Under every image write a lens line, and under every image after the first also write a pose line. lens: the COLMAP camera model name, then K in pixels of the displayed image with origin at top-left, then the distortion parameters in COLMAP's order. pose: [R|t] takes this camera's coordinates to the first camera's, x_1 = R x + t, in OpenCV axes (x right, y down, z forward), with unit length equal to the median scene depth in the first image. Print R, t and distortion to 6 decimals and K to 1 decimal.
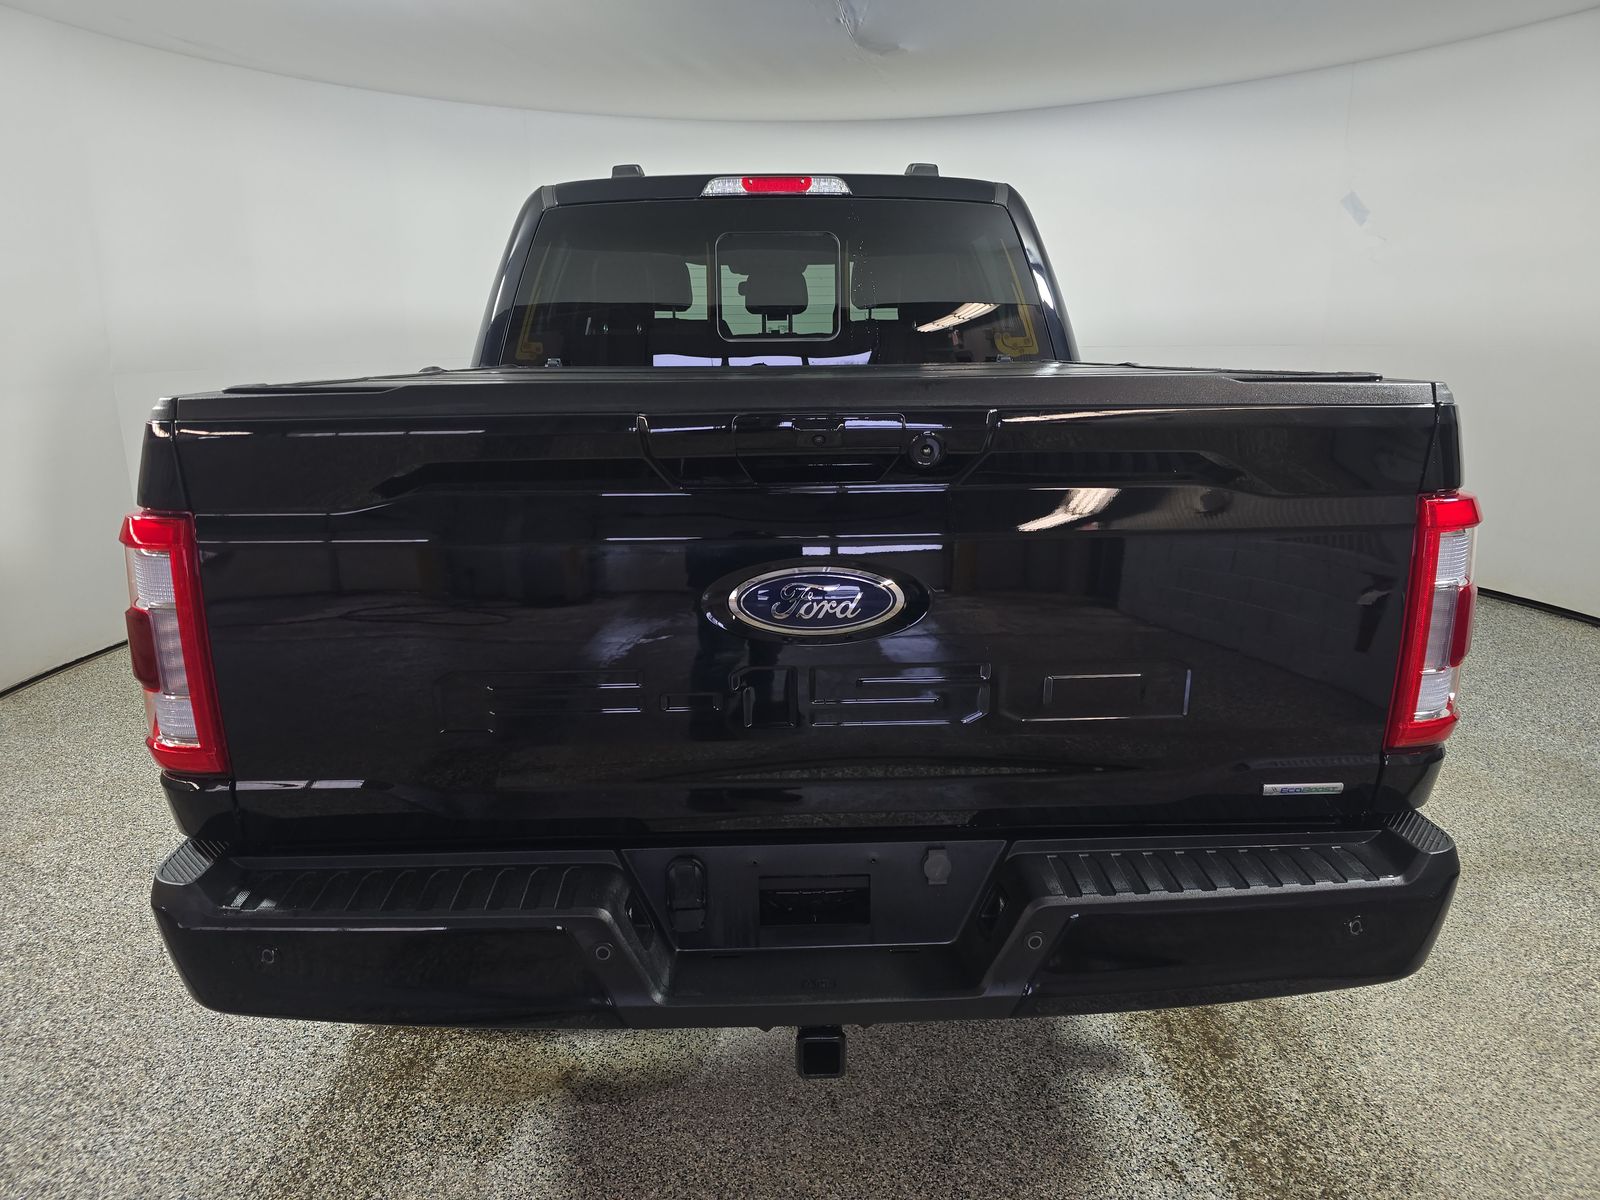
lens RADIAL K [[1106.7, 0, 801.8], [0, 1106.7, 606.4], [0, 0, 1]] dist [0.038387, -0.037865]
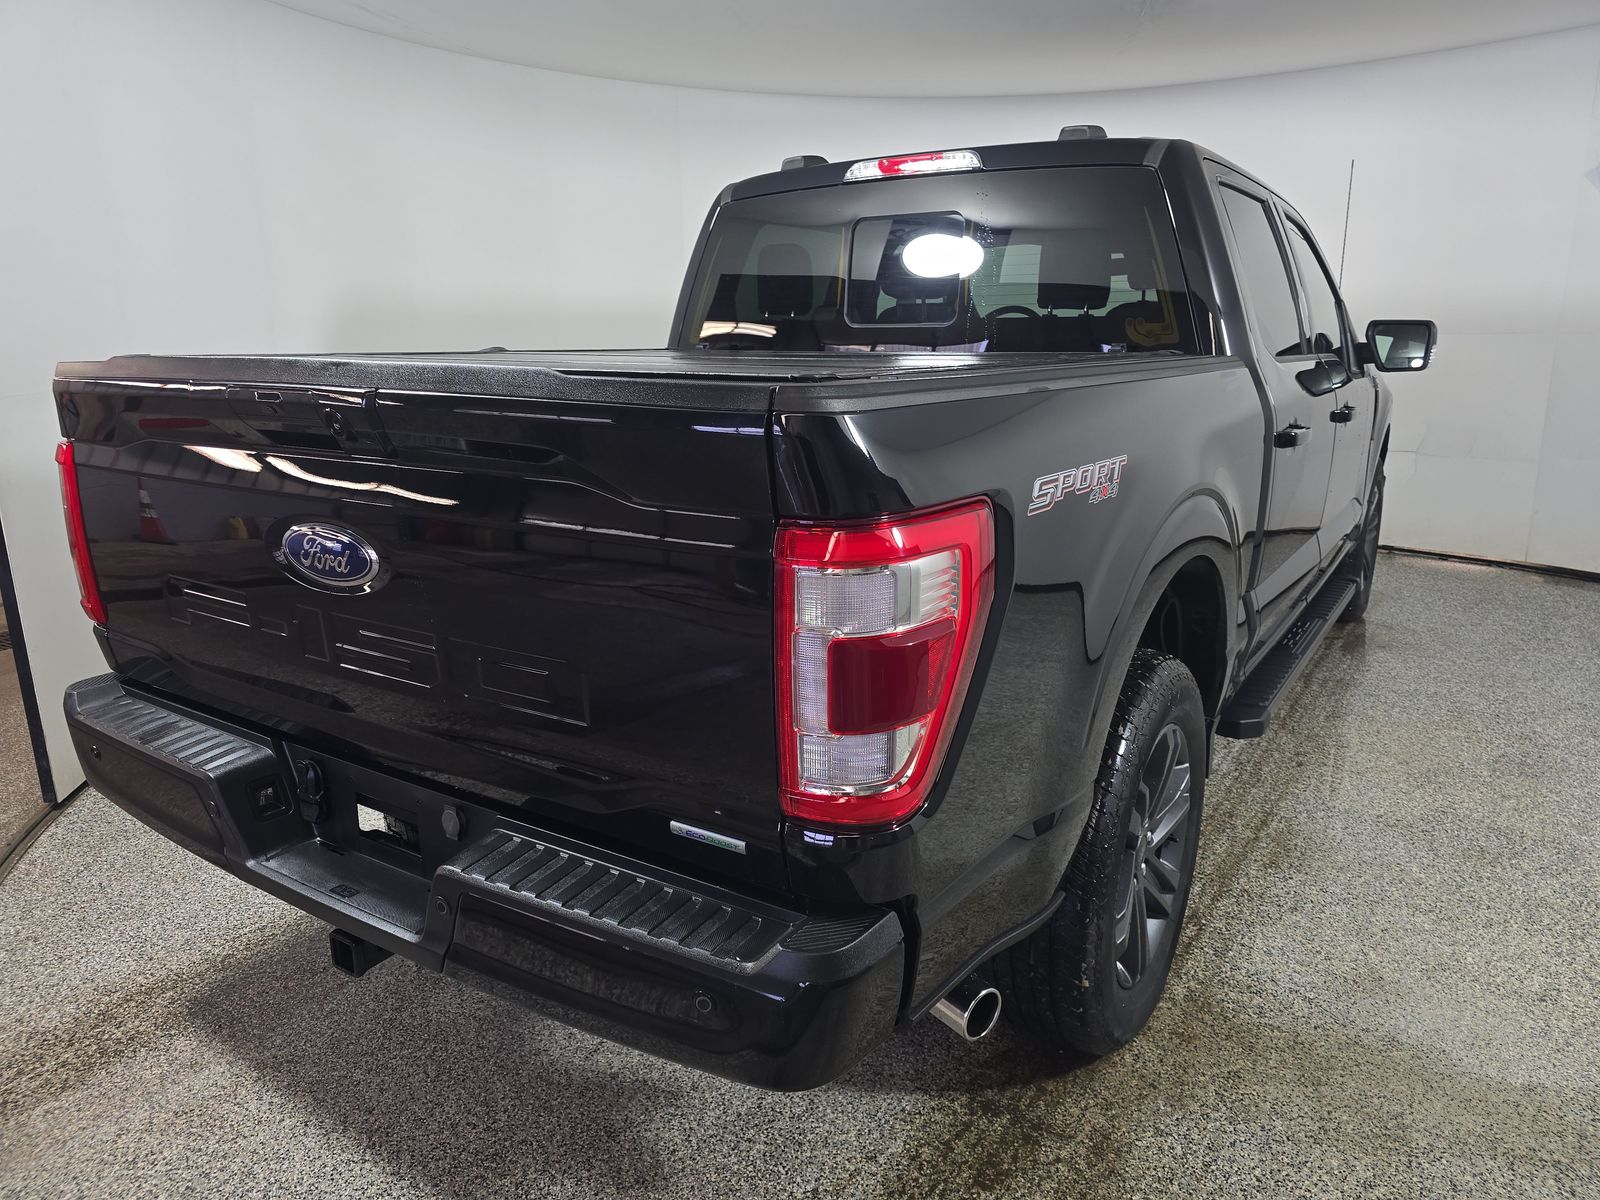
lens RADIAL K [[1106.7, 0, 802.5], [0, 1106.7, 598.4], [0, 0, 1]] dist [0.038387, -0.037865]
pose [[0.823439, 0.136359, -0.550777, 0.486073], [-0.134686, 0.989923, 0.043718, -0.034899], [0.551188, 0.038183, 0.833507, 0.156083]]
